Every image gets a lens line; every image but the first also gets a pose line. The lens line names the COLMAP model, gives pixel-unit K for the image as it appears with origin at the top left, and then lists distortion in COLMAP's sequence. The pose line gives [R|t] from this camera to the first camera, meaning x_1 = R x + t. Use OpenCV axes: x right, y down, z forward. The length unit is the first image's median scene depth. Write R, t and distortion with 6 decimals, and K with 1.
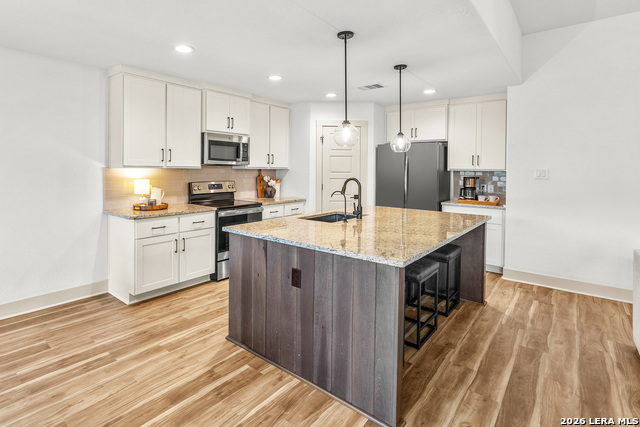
lens RADIAL K [[330.7, 0, 280.4], [0, 330.7, 169.8], [0, 0, 1]] dist [-0.010588, 0.000134]
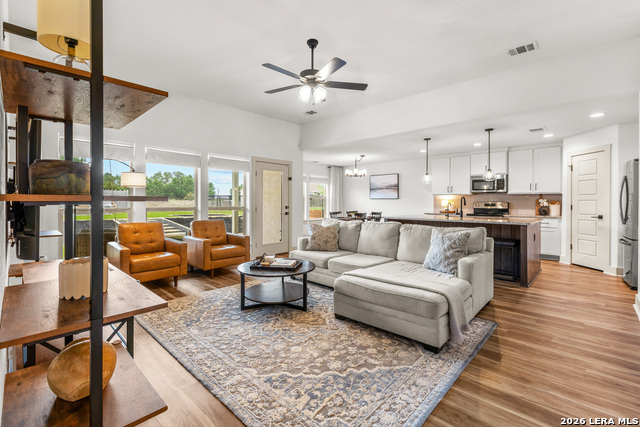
lens RADIAL K [[285.5, 0, 322.1], [0, 285.5, 201.8], [0, 0, 1]] dist [-0.003427, 0.000330]
pose [[-0.027439, -0.007063, -0.999599, 1.594970], [-0.004384, 0.999966, -0.006945, 0.057527], [0.999614, 0.004192, -0.027469, 0.173418]]
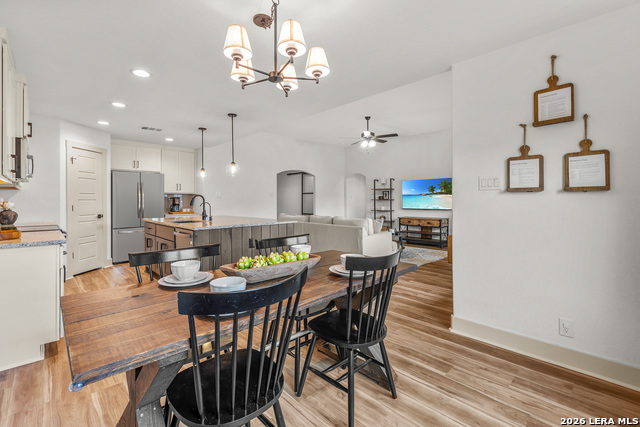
lens RADIAL K [[285.5, 0, 318.2], [0, 285.5, 199.3], [0, 0, 1]] dist [-0.003427, 0.000330]
pose [[0.080936, -0.005315, 0.996705, -0.898698], [0.008548, 0.999953, 0.004638, 0.037145], [-0.996683, 0.008145, 0.080978, 0.265307]]
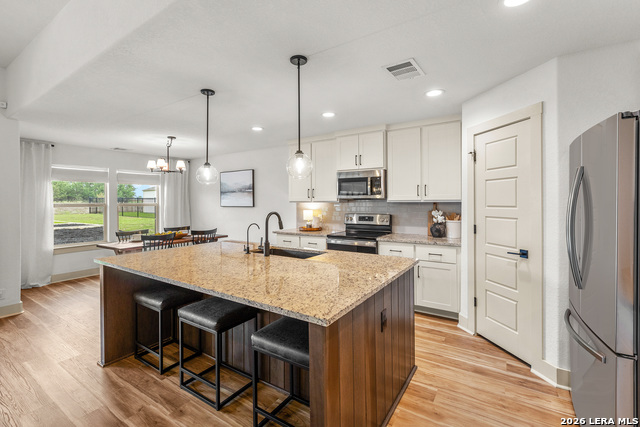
lens RADIAL K [[285.5, 0, 316.9], [0, 285.5, 200.4], [0, 0, 1]] dist [-0.003427, 0.000330]
pose [[0.142546, -0.013390, -0.989698, 0.858665], [0.004501, 0.999907, -0.012880, 0.001916], [0.989778, -0.002619, 0.142593, 0.830954]]
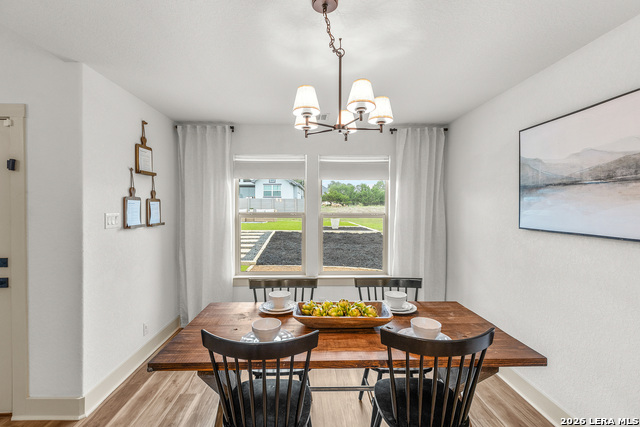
lens RADIAL K [[285.5, 0, 314.7], [0, 285.5, 207.5], [0, 0, 1]] dist [-0.003427, 0.000330]
pose [[-0.734511, -0.006897, -0.678561, -0.162265], [-0.011864, 0.999926, 0.002678, -0.025652], [0.678493, 0.010017, -0.734539, 0.656636]]
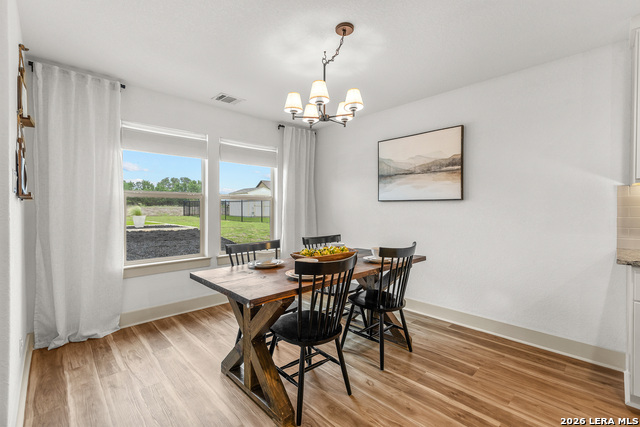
lens RADIAL K [[285.5, 0, 316.4], [0, 285.5, 209.4], [0, 0, 1]] dist [-0.003427, 0.000330]
pose [[-0.096493, -0.004358, -0.995324, 0.101876], [-0.007450, 0.999966, -0.003656, 0.045376], [0.995306, 0.007063, -0.096522, 0.402639]]
